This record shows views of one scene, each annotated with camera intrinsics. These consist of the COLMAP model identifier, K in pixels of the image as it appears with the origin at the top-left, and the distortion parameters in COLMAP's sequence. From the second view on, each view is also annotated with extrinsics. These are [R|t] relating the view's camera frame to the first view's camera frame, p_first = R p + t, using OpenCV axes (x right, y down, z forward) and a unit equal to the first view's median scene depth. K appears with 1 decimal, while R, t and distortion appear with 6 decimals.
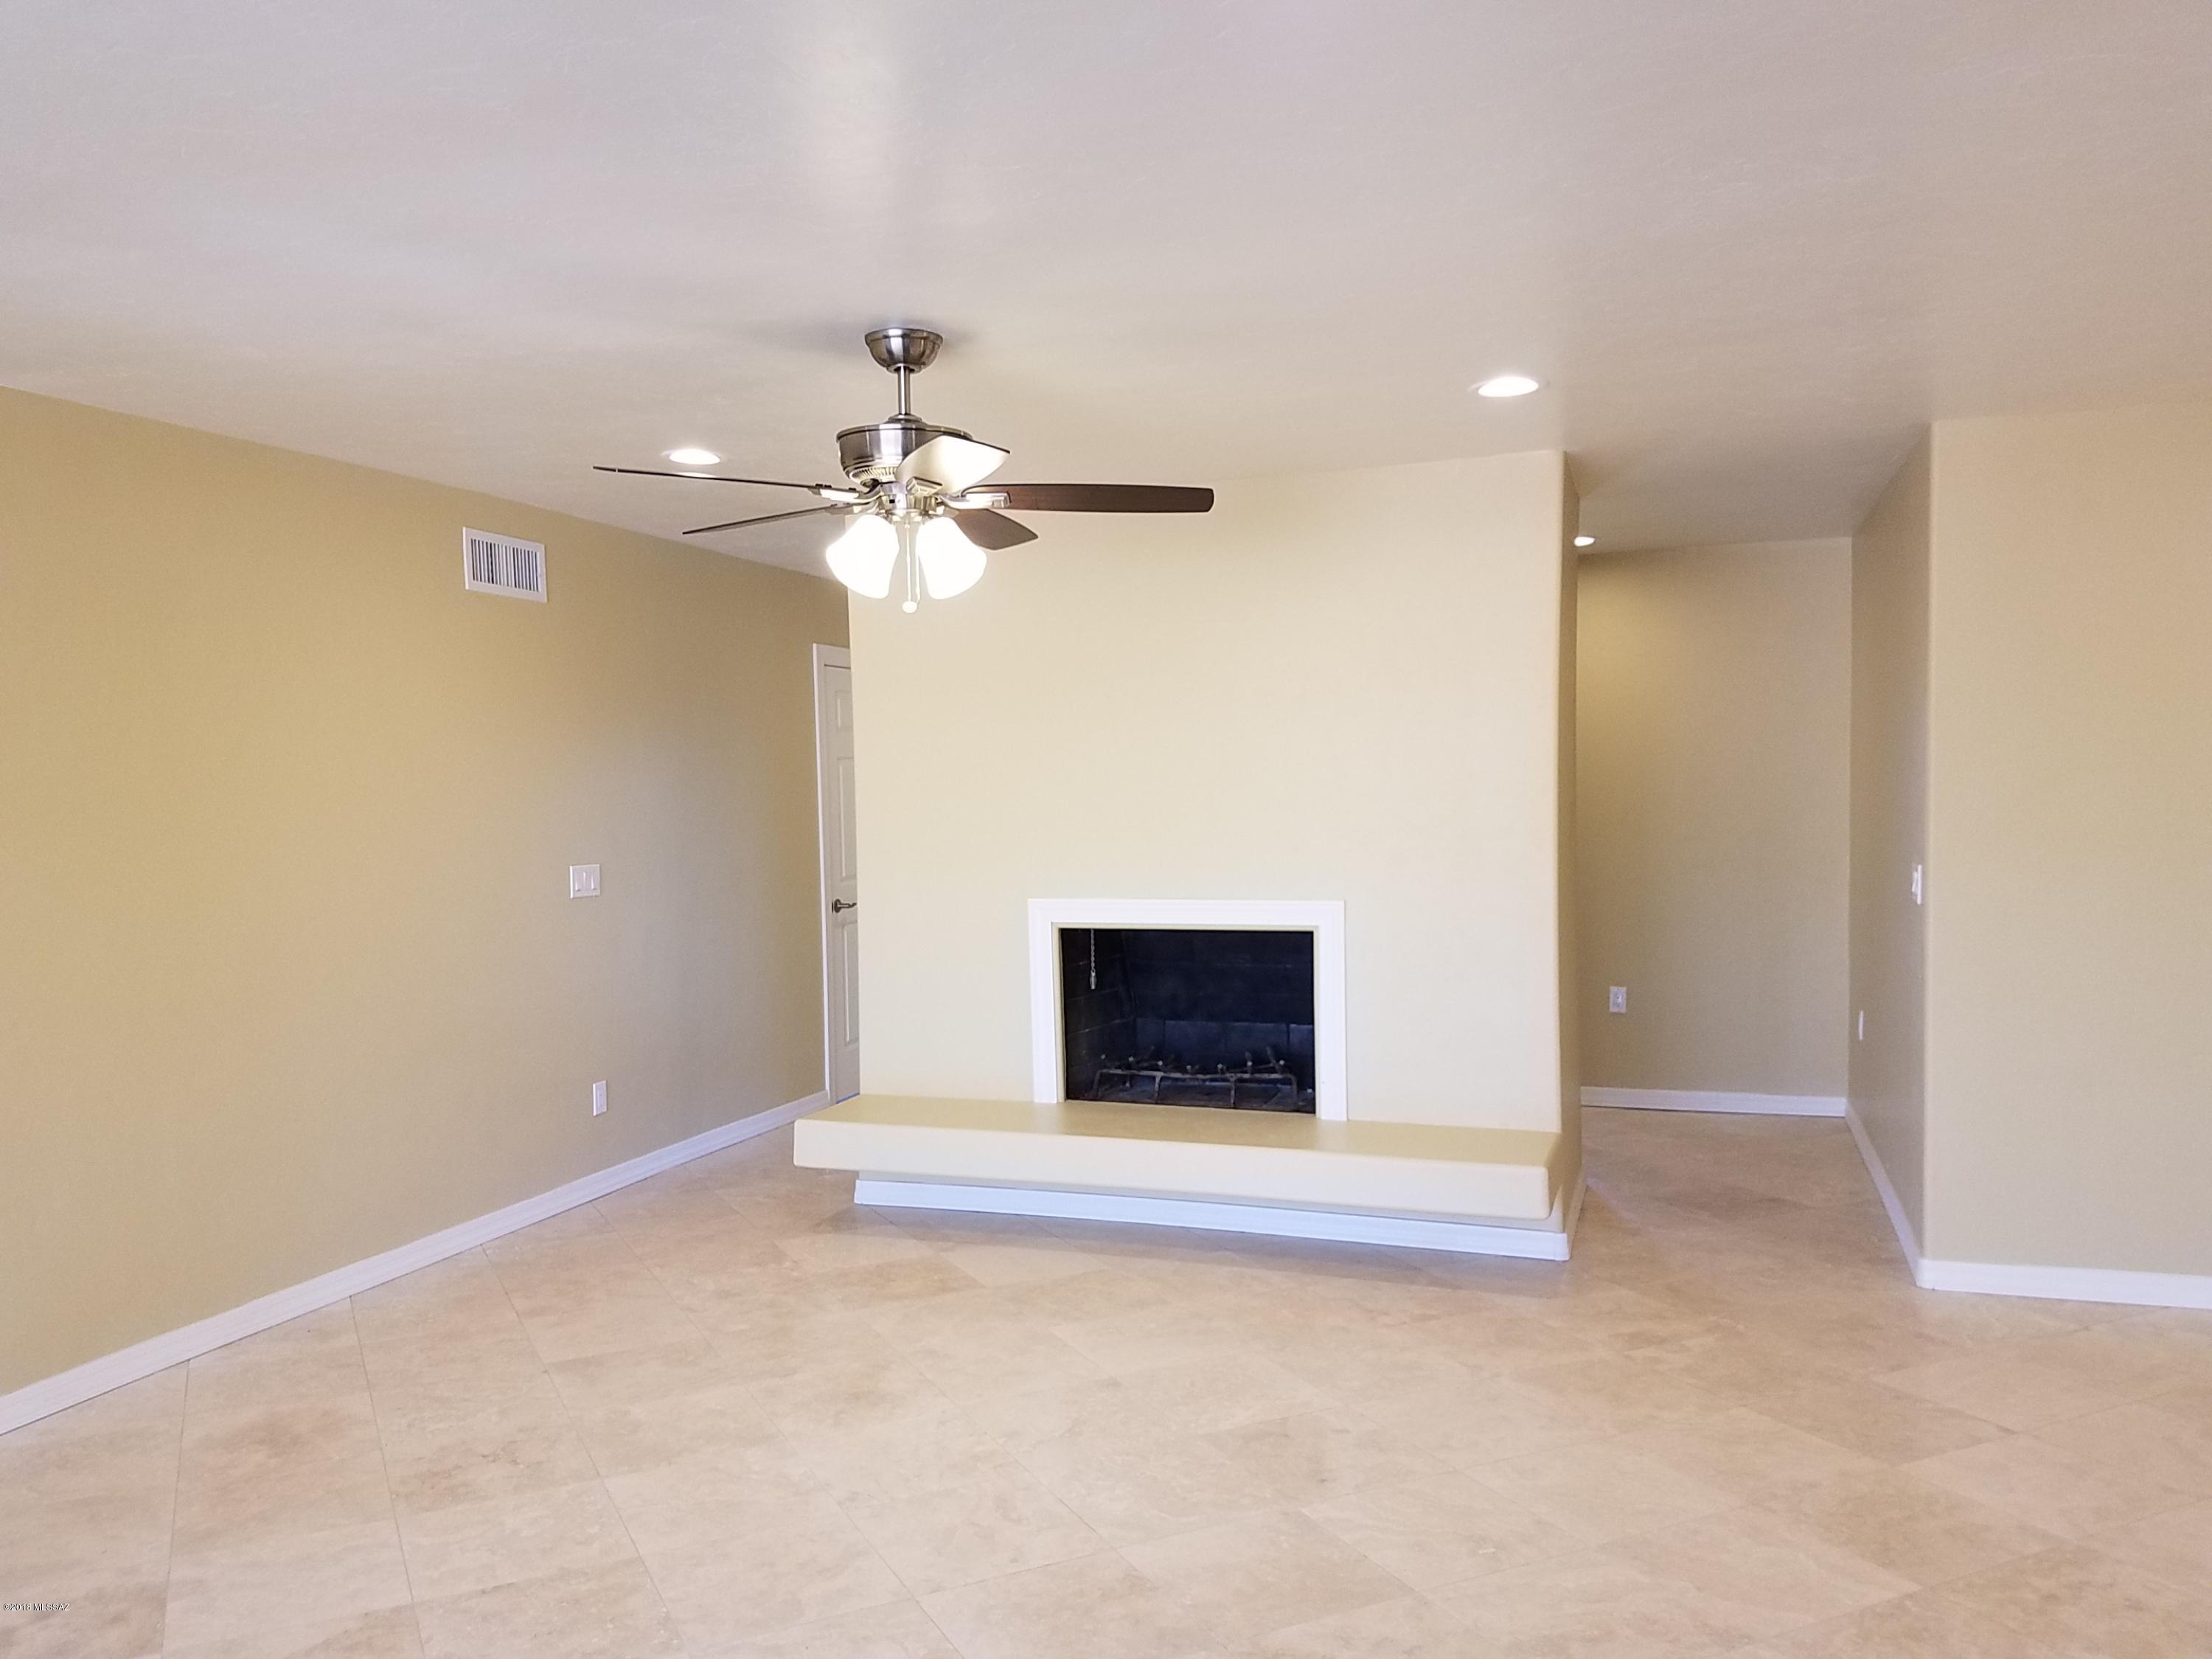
lens RADIAL K [[1626.3, 0, 1106.0], [0, 1626.3, 829.5], [0, 0, 1]] dist [0.170930, -0.320338]
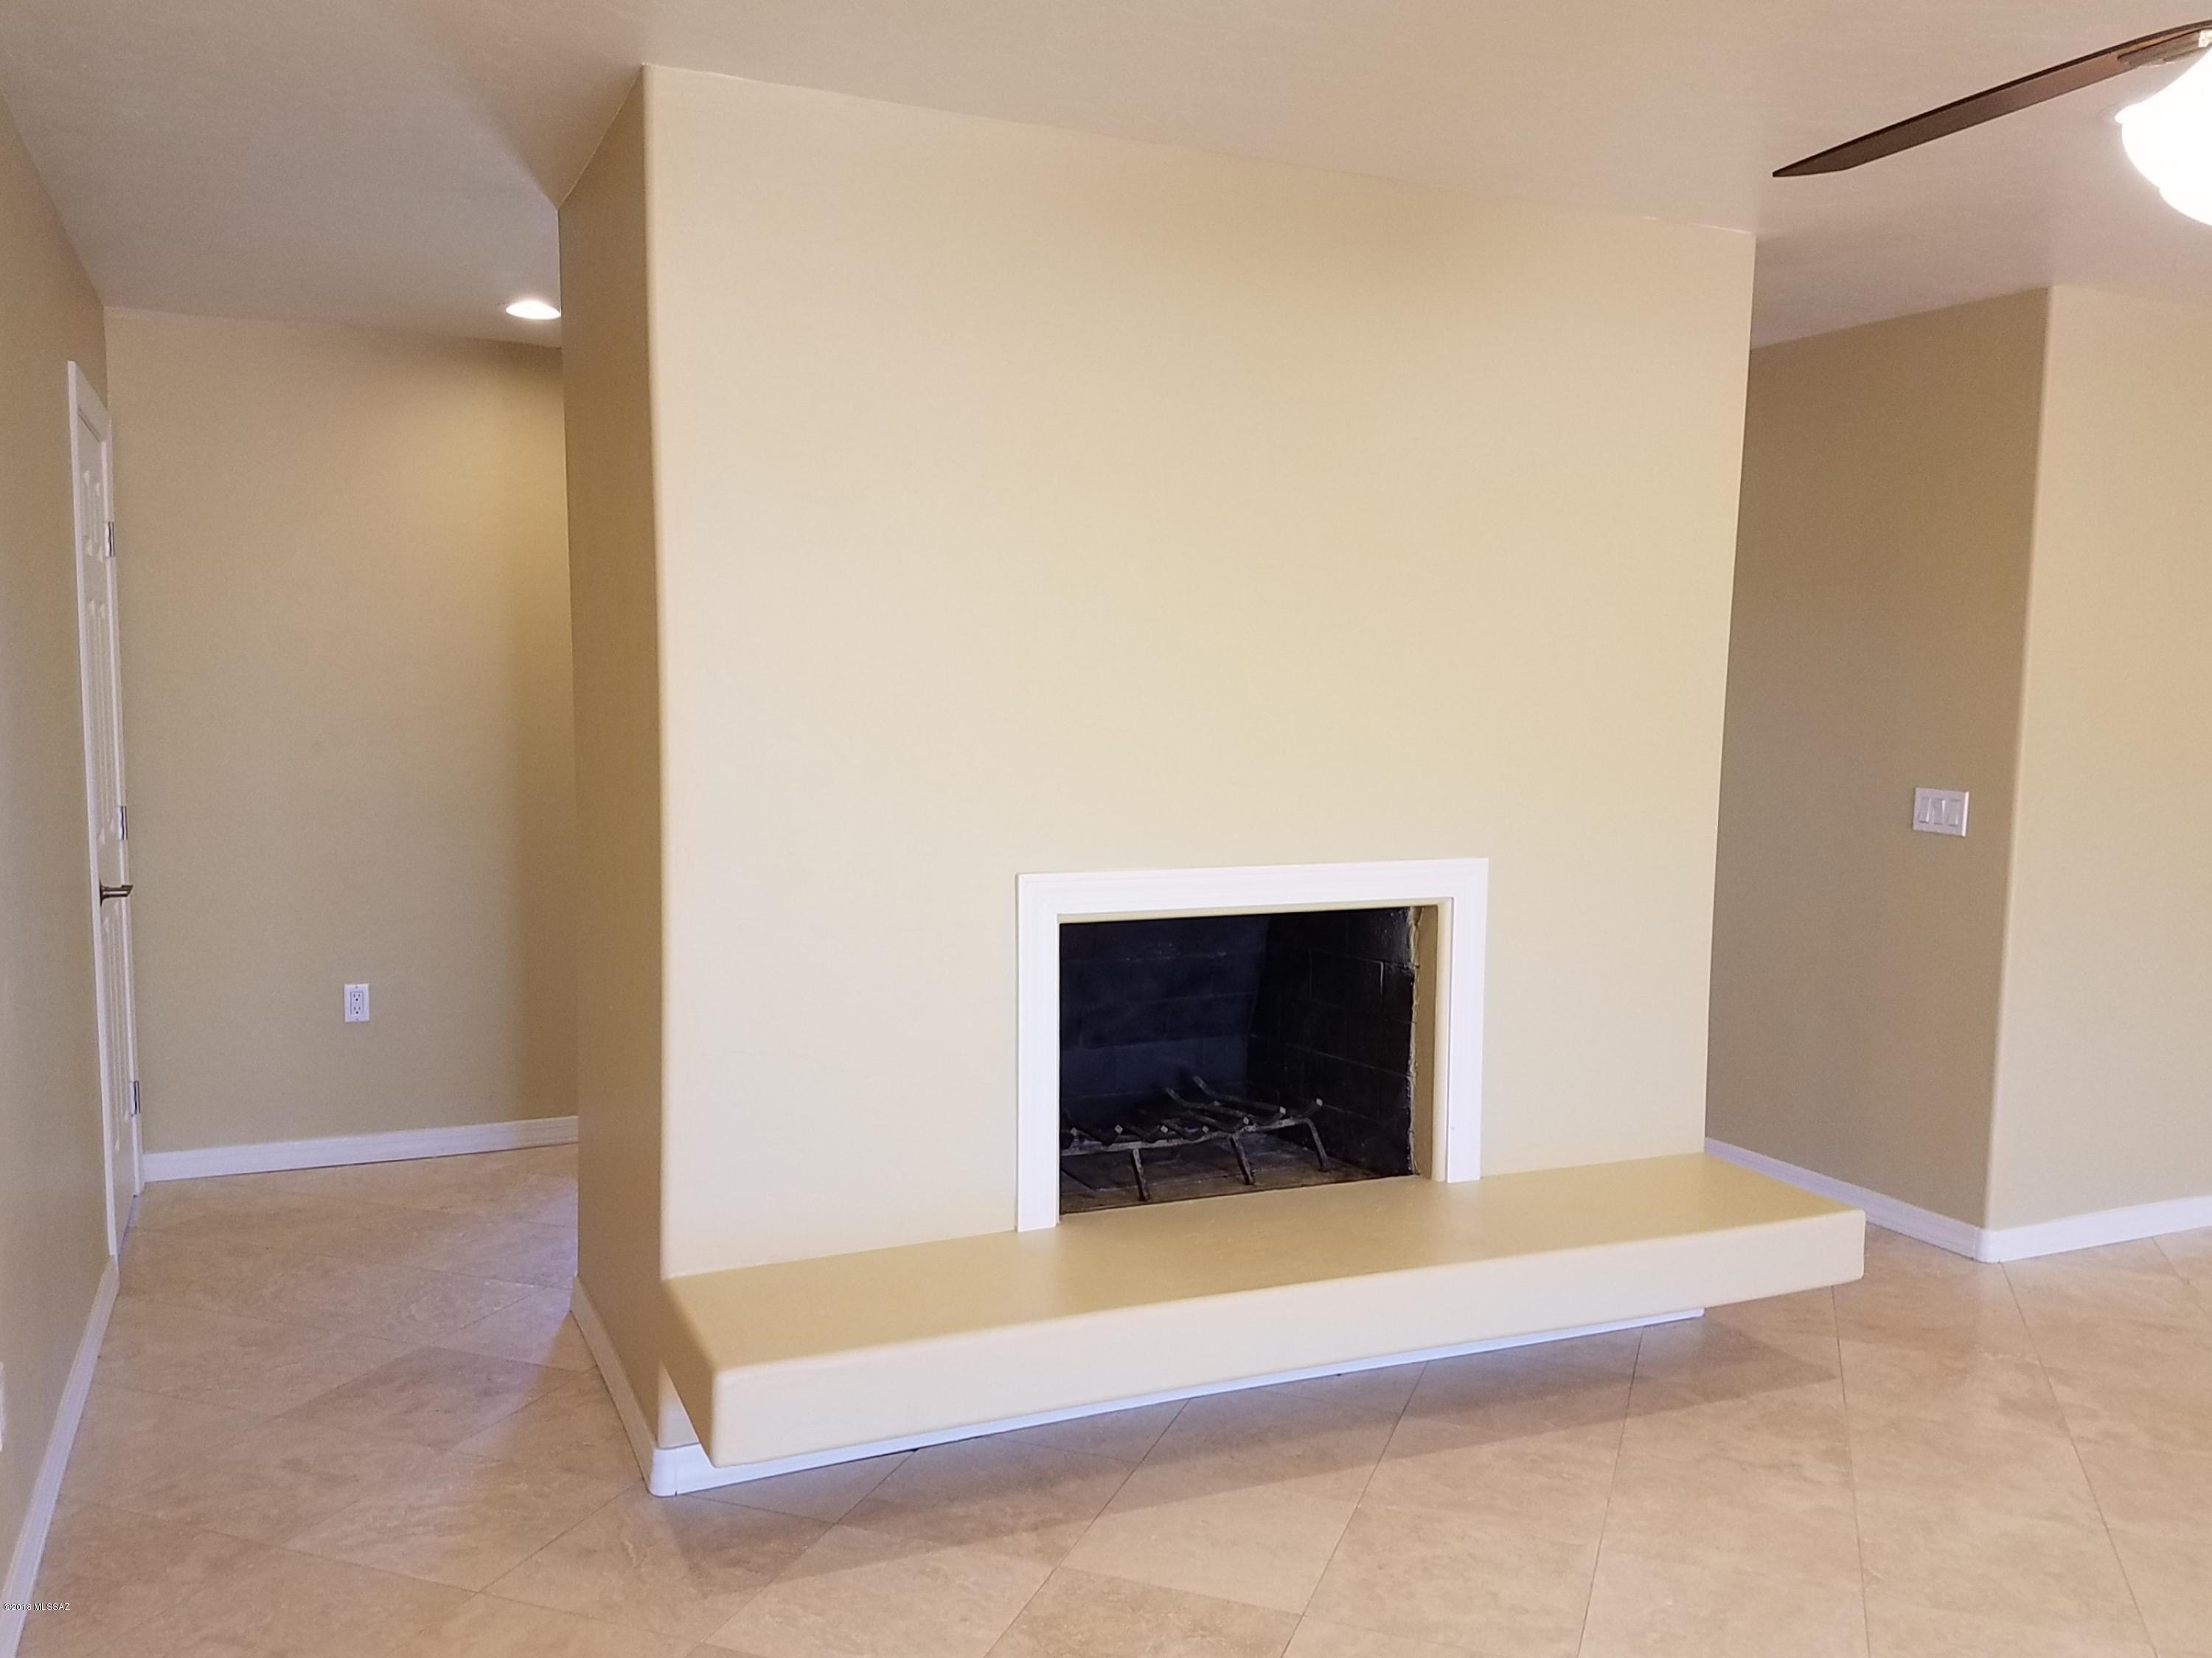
lens RADIAL K [[1746.1, 0, 1106.0], [0, 1746.1, 829.0], [0, 0, 1]] dist [0.083196, -0.148924]
pose [[0.734175, -0.031006, 0.678252, -0.463209], [-0.007004, 0.998558, 0.053230, -0.004710], [-0.678924, -0.043831, 0.732899, 0.592532]]
